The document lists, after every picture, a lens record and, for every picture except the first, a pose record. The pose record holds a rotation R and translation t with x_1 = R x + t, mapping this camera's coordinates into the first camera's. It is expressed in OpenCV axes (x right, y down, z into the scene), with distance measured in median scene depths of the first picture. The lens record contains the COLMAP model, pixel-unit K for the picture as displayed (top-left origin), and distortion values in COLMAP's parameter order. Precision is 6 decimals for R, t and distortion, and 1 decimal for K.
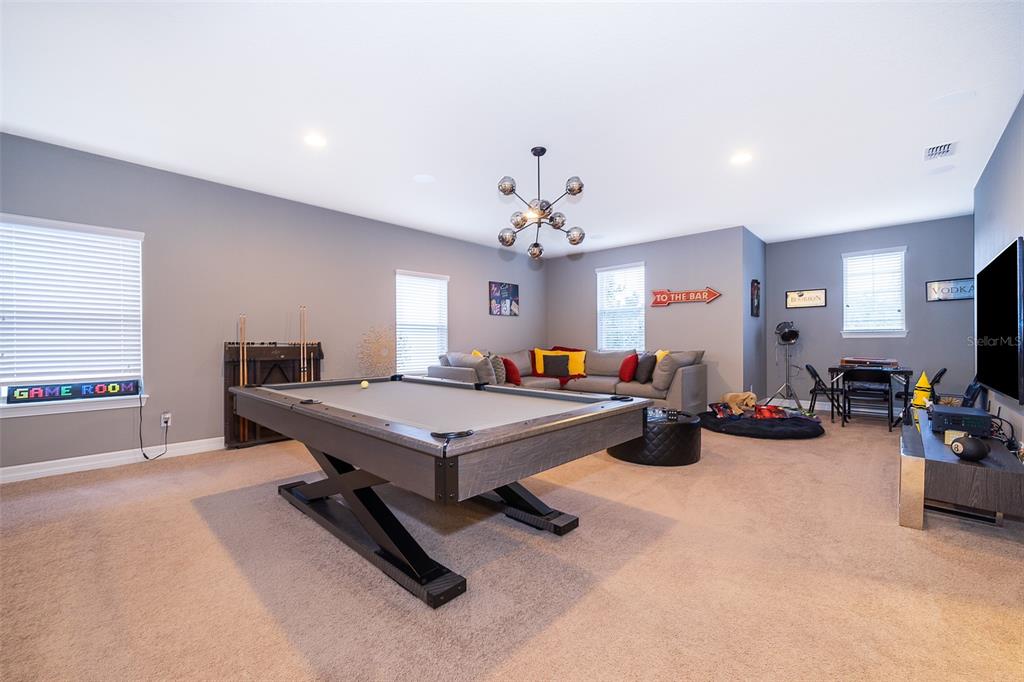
lens RADIAL K [[410.2, 0, 512.0], [0, 410.2, 341.0], [0, 0, 1]] dist [-0.000744, -0.000251]
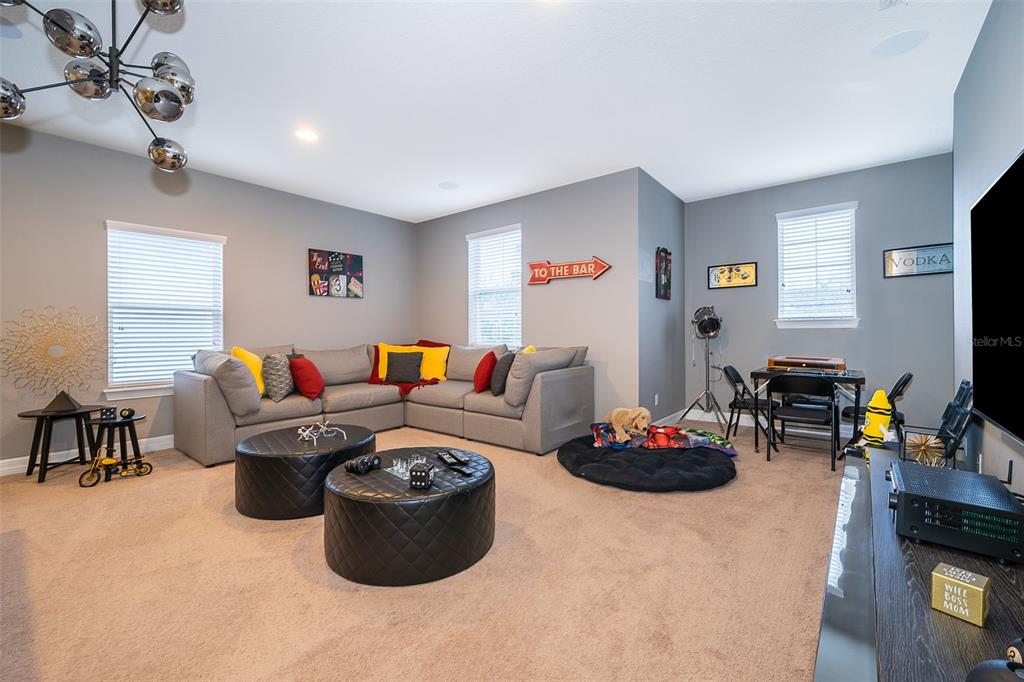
lens RADIAL K [[428.0, 0, 509.6], [0, 428.0, 332.4], [0, 0, 1]] dist [-0.000325, -0.000051]
pose [[0.997348, 0.000542, 0.072780, 0.289359], [-0.000588, 1.000000, 0.000613, -0.001001], [-0.072780, -0.000654, 0.997348, 0.287489]]
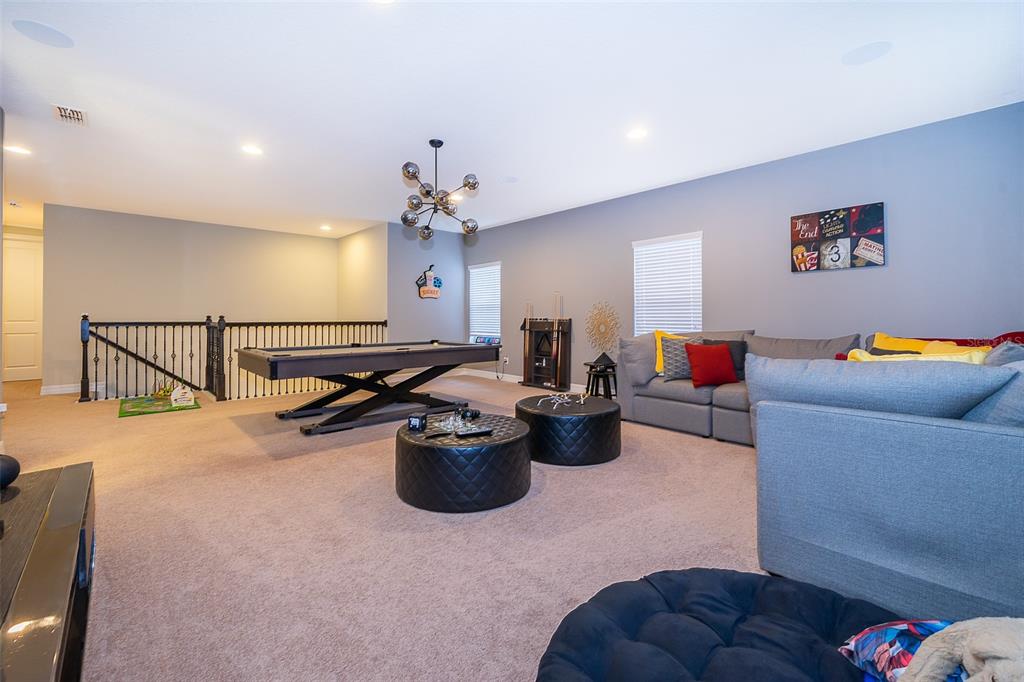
lens RADIAL K [[433.6, 0, 509.9], [0, 433.6, 318.5], [0, 0, 1]] dist [0.000336, -0.000010]
pose [[-0.071589, 0.000851, -0.997434, 0.731624], [0.000371, 1.000000, 0.000827, 0.001431], [0.997434, -0.000311, -0.071589, 0.775511]]
